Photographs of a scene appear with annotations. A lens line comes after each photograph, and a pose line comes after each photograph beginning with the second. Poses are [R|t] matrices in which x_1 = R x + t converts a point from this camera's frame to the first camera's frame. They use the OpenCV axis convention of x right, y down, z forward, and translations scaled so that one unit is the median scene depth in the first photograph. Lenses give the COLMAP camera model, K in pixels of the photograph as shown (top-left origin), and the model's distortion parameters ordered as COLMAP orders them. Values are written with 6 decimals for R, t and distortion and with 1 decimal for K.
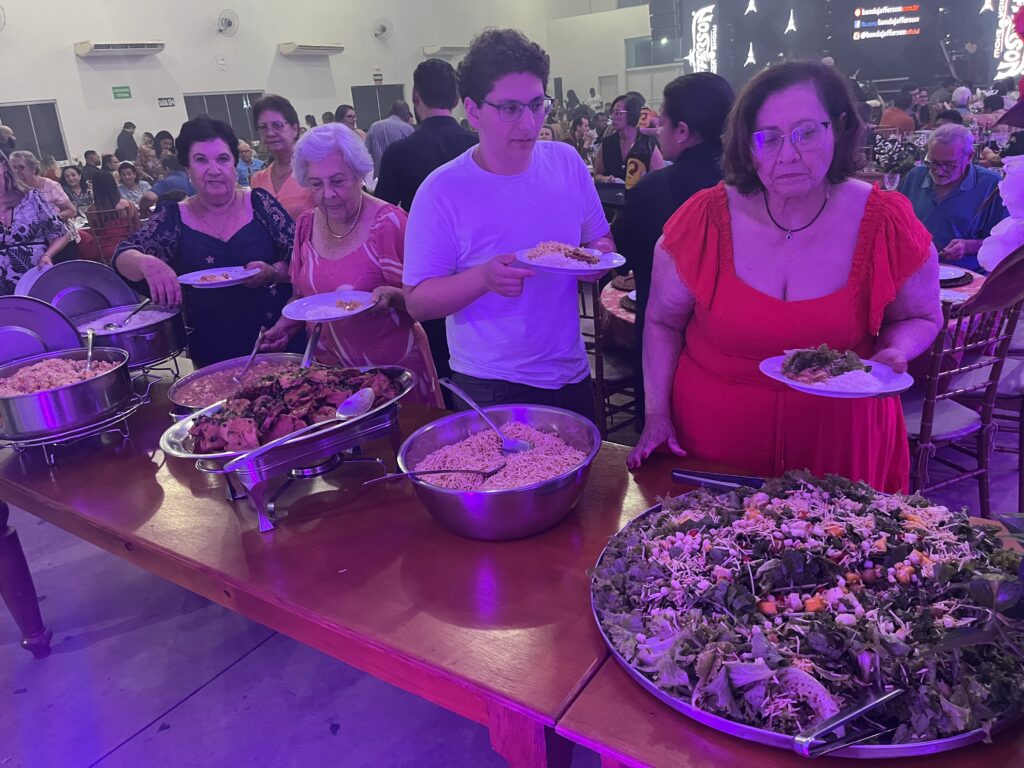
lens RADIAL K [[780.5, 0, 502.4], [0, 780.5, 382.6], [0, 0, 1]] dist [0.046252, -0.072279]
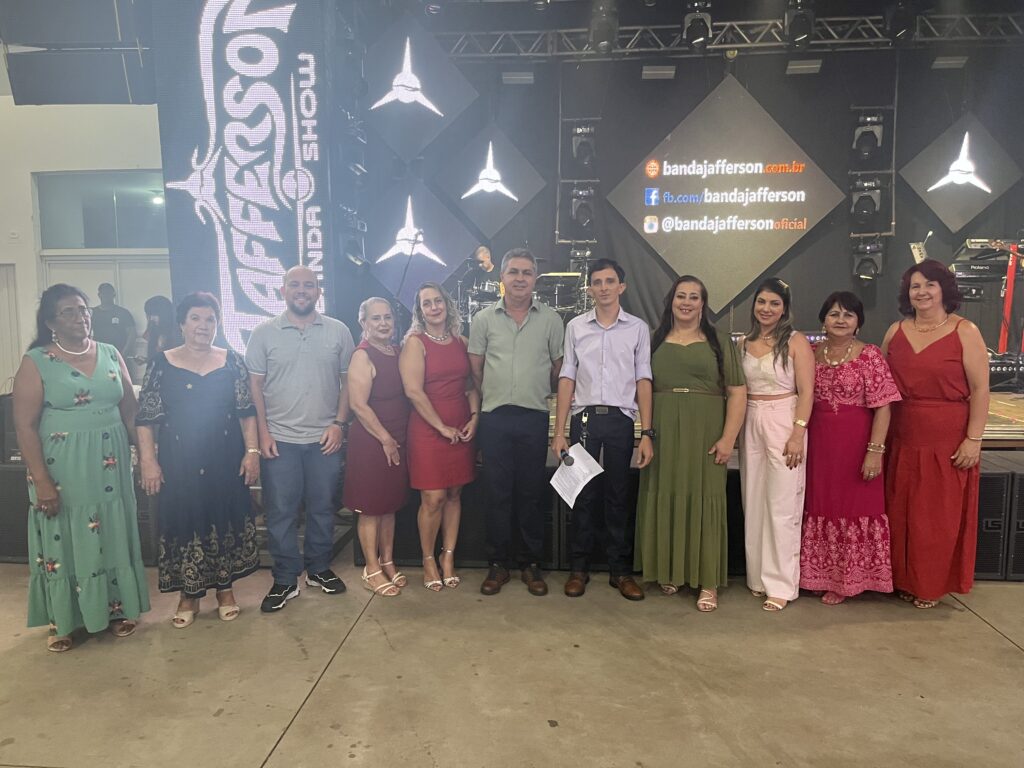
lens RADIAL K [[780.5, 0, 511.9], [0, 780.5, 389.4], [0, 0, 1]] dist [0.046252, -0.072279]
pose [[0.851962, 0.025438, 0.522986, 0.188089], [0.110972, 0.967357, -0.227829, -0.281065], [-0.511709, 0.252139, 0.821328, 0.740010]]
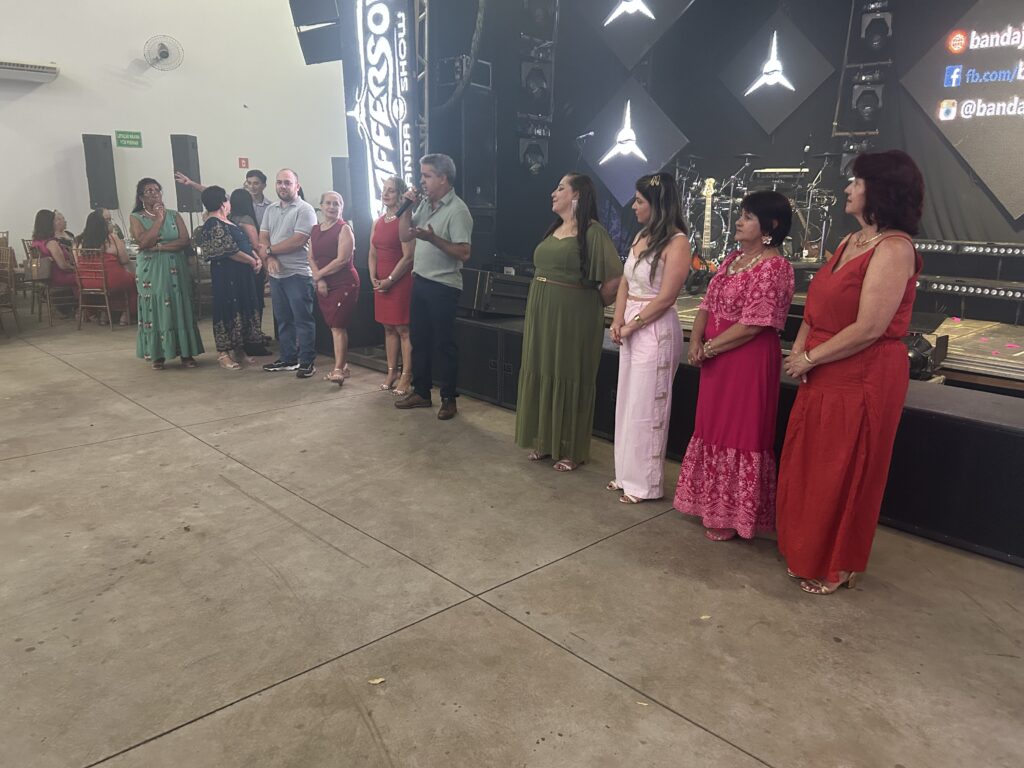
lens RADIAL K [[793.9, 0, 519.2], [0, 793.9, 394.1], [0, 0, 1]] dist [0.029453, -0.027236]
pose [[0.973461, 0.151077, -0.171898, 0.351961], [-0.166599, 0.982799, -0.079695, -0.264809], [0.156901, 0.106218, 0.981886, 0.651380]]
